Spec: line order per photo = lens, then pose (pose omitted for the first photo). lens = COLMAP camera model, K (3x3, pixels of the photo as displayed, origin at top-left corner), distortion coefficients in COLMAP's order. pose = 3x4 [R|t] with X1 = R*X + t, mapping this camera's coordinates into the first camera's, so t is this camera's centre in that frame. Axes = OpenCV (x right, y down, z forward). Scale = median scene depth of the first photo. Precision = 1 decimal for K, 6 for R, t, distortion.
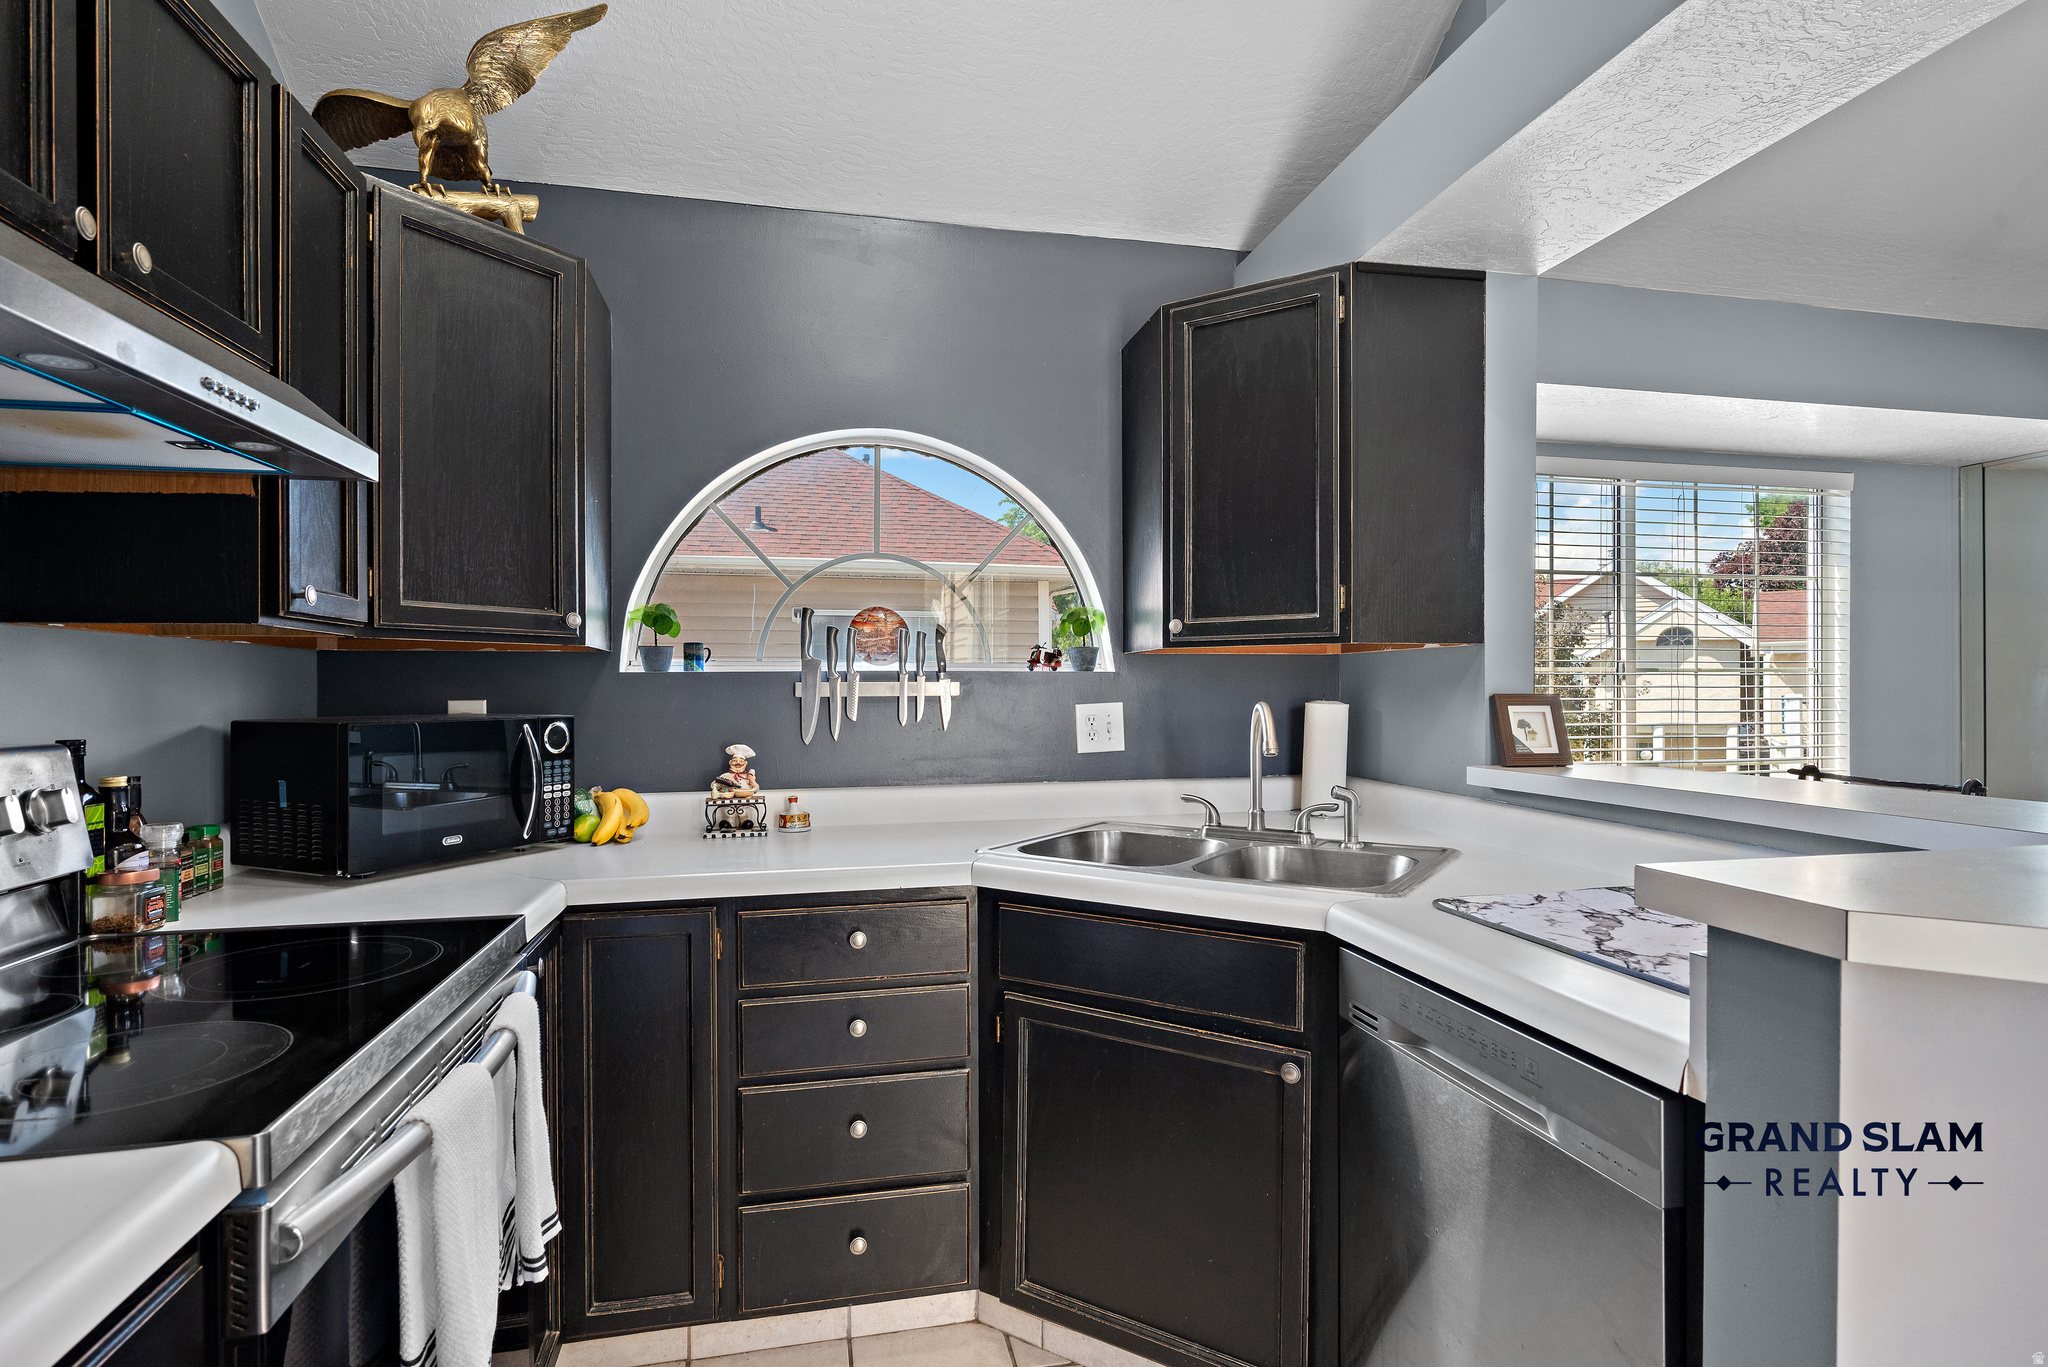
lens RADIAL K [[1031.8, 0, 1024.0], [0, 1031.8, 683.5], [0, 0, 1]] dist [0.001307, -0.000272]
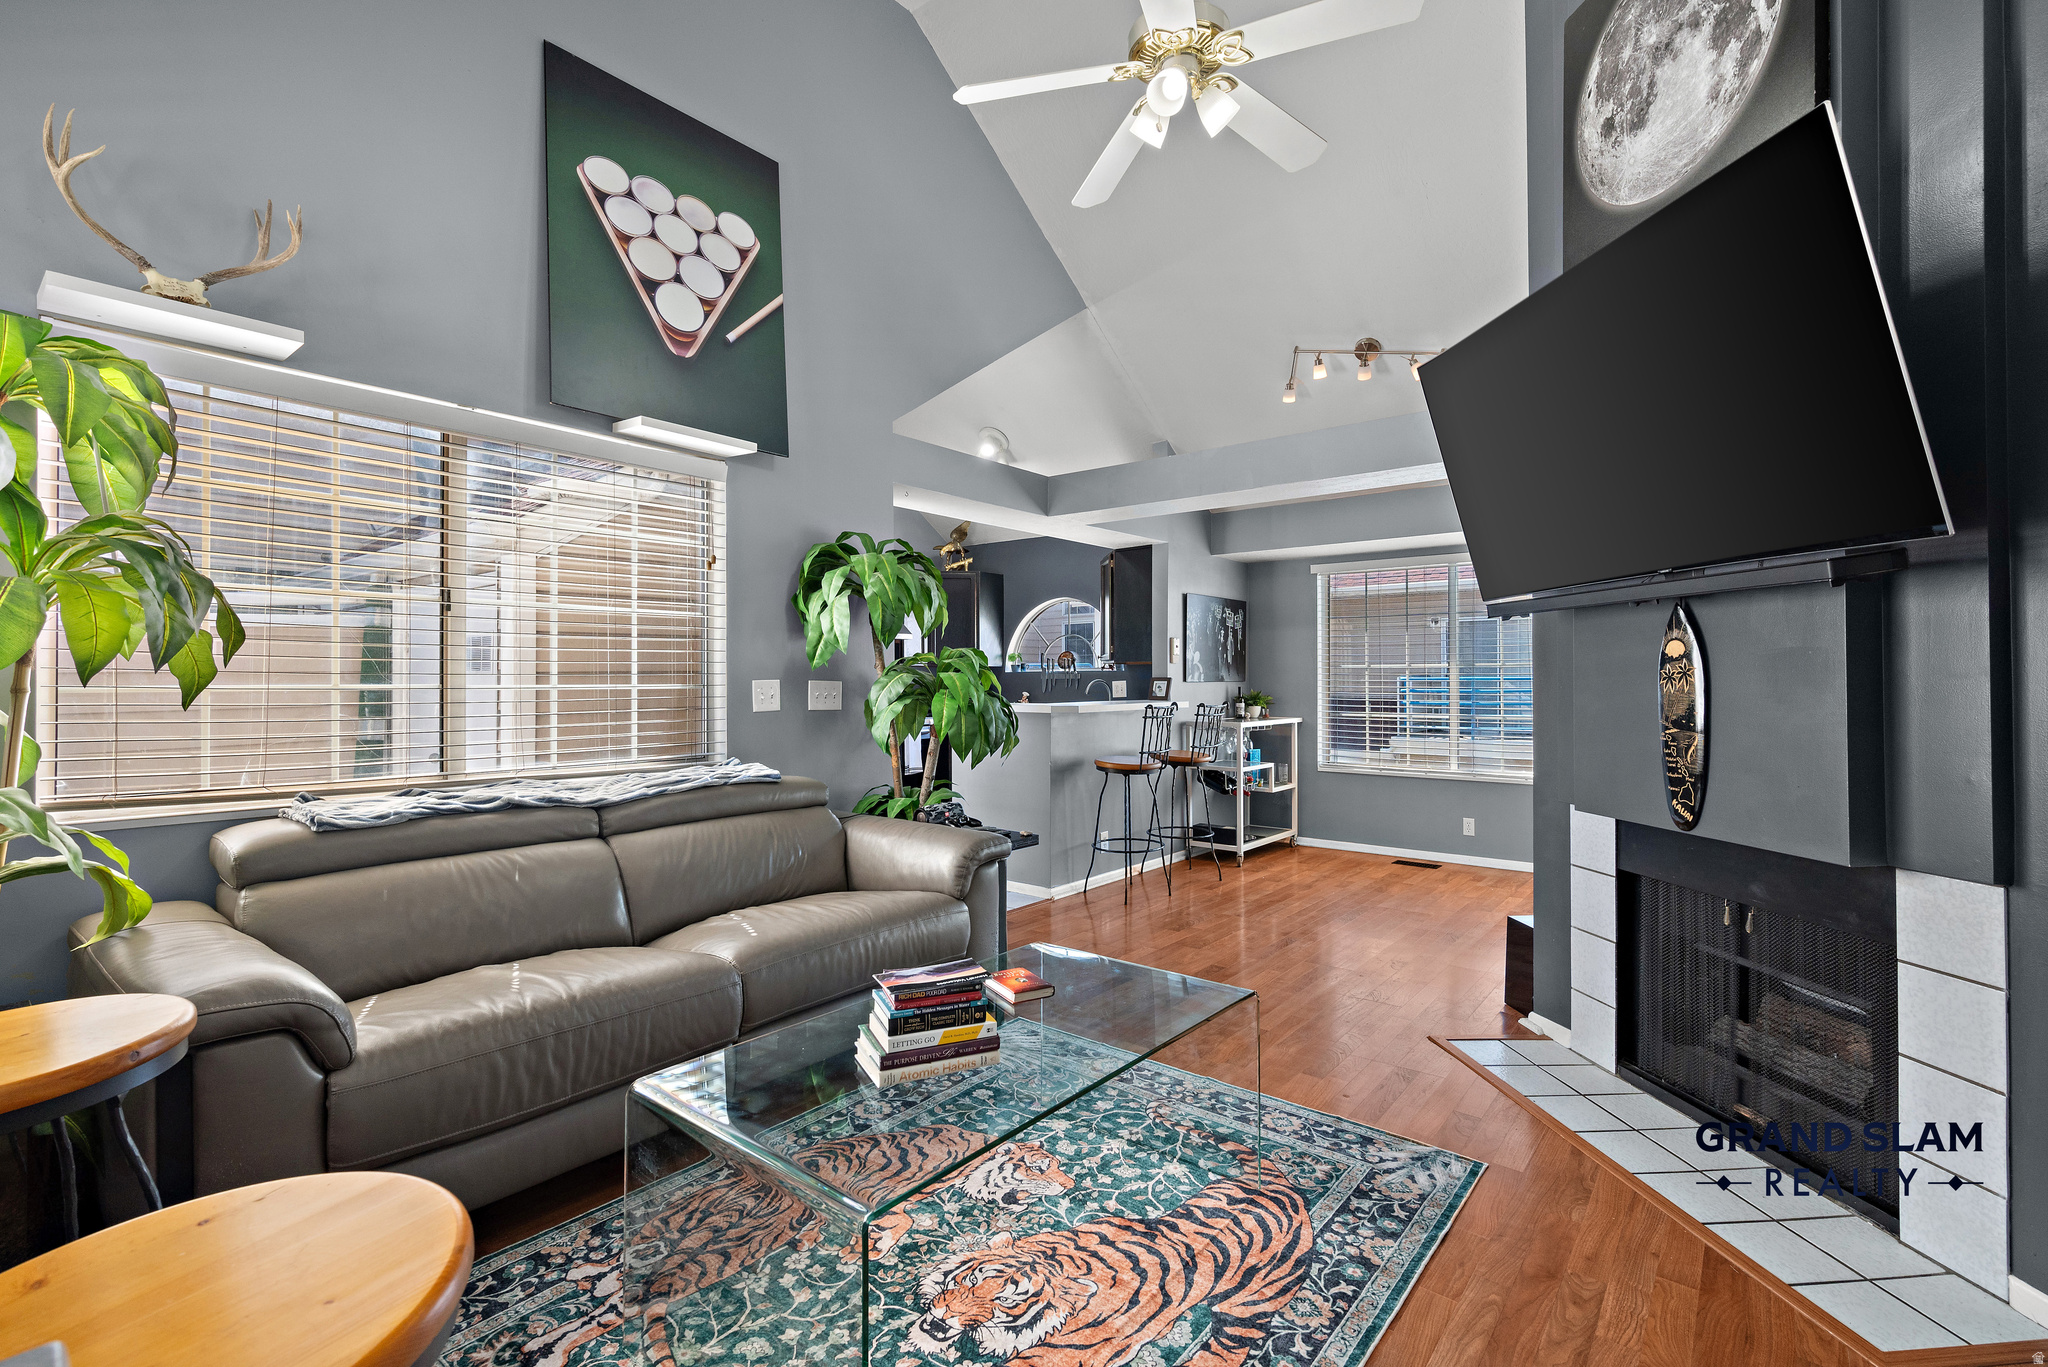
lens RADIAL K [[907.9, 0, 1033.4], [0, 907.9, 678.8], [0, 0, 1]] dist [-0.002126, -0.000324]
pose [[0.626429, -0.000810, -0.779478, 2.408496], [0.005040, 0.999983, 0.003010, 0.003563], [0.779462, -0.005814, 0.626422, -1.041457]]
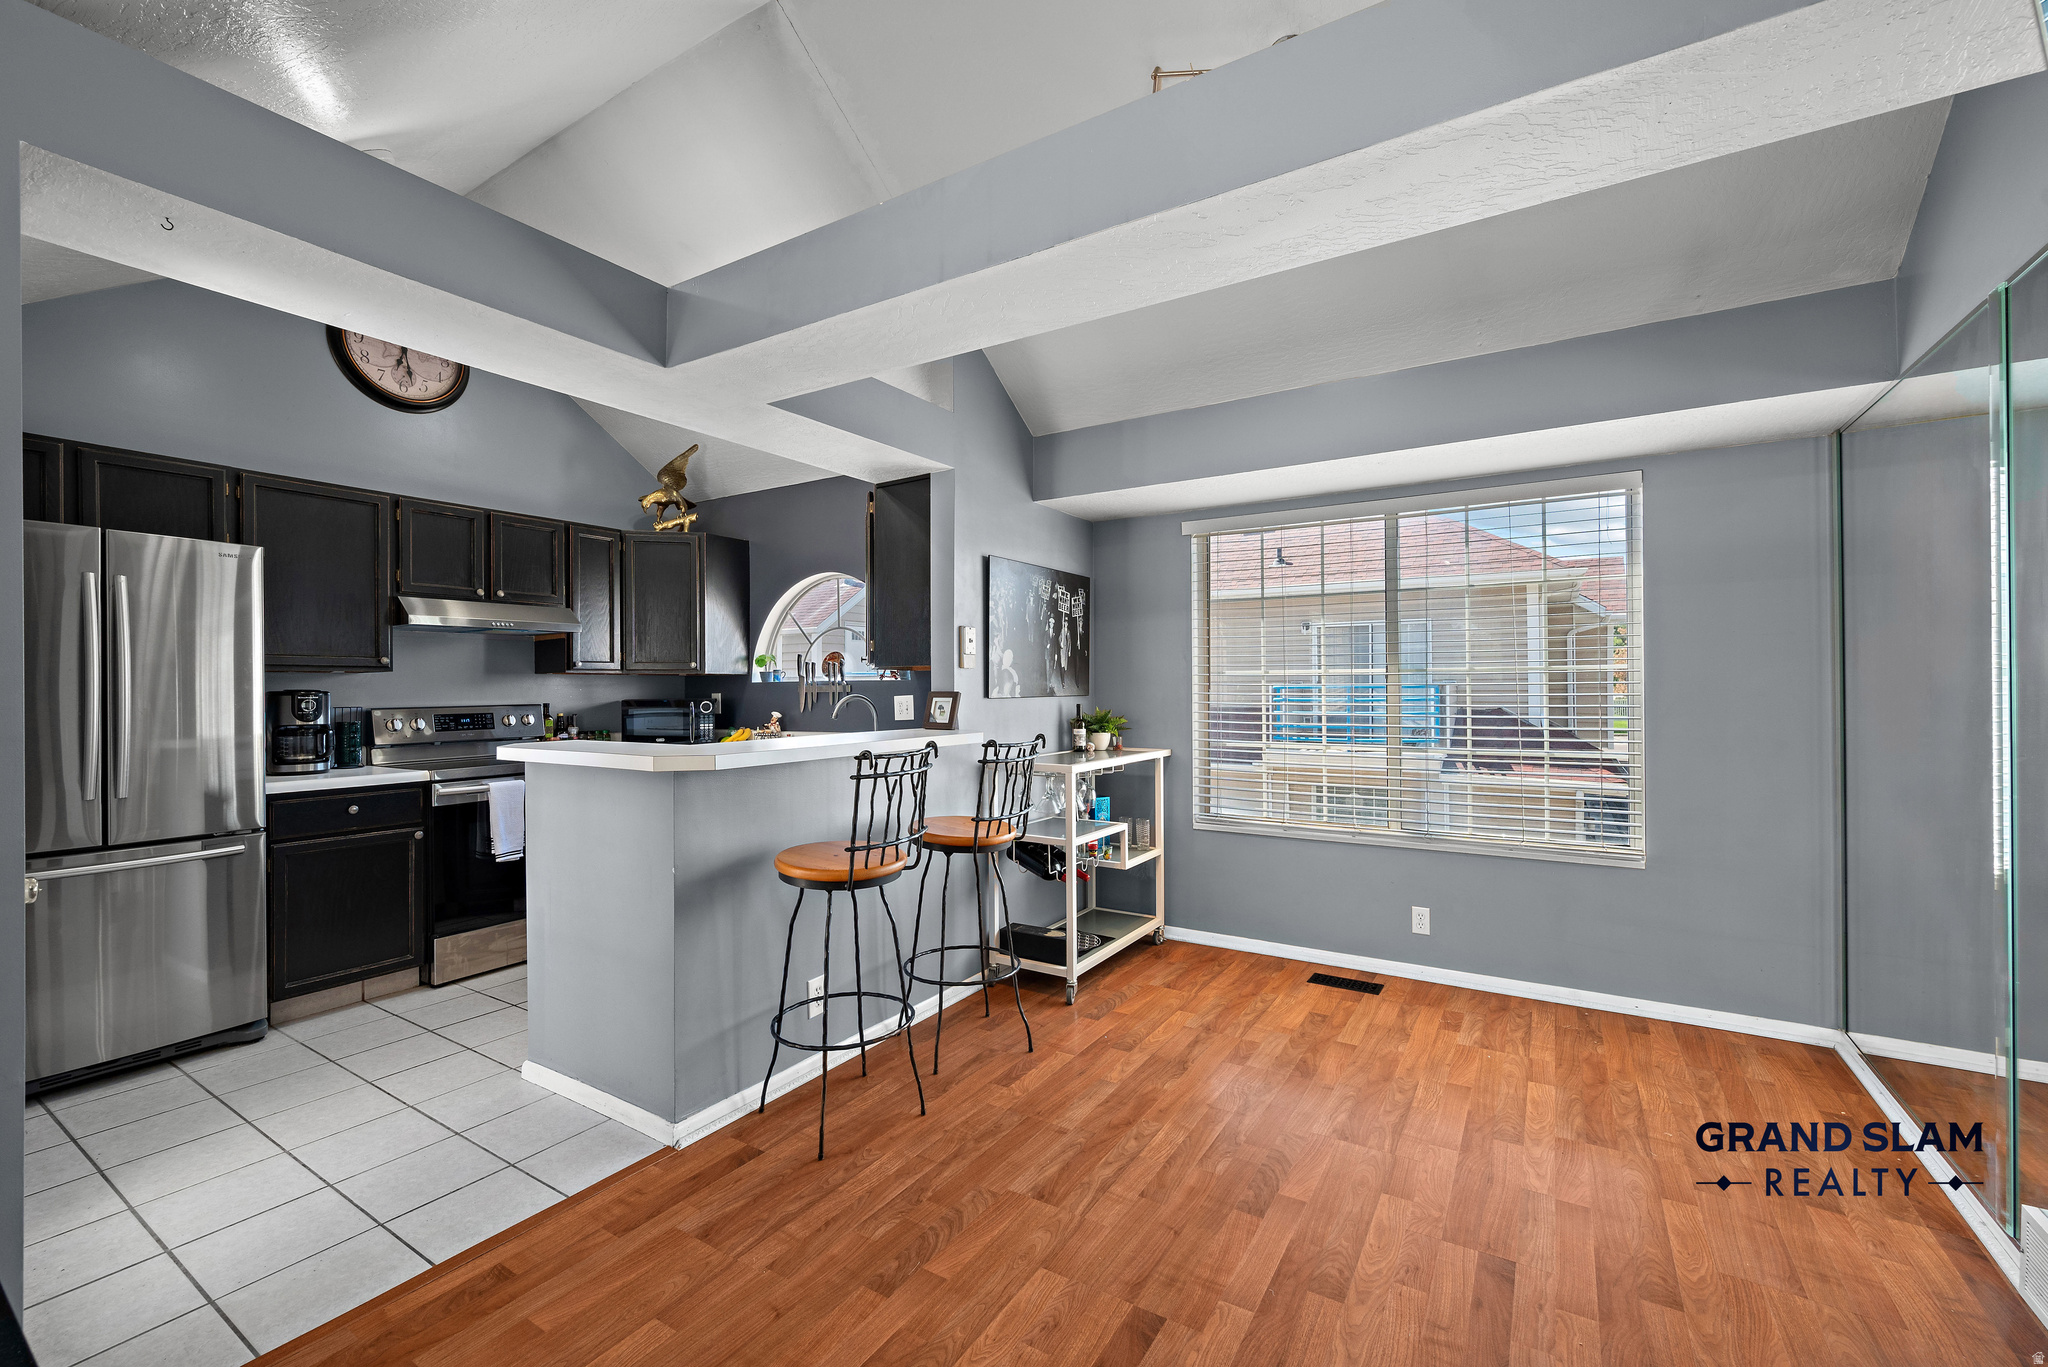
lens RADIAL K [[839.7, 0, 1028.2], [0, 839.7, 685.6], [0, 0, 1]] dist [-0.000405, -0.000277]
pose [[0.714507, -0.003869, -0.699618, 1.688581], [0.007449, 0.999970, 0.002077, -0.002883], [0.699589, -0.006695, 0.714514, 0.000990]]
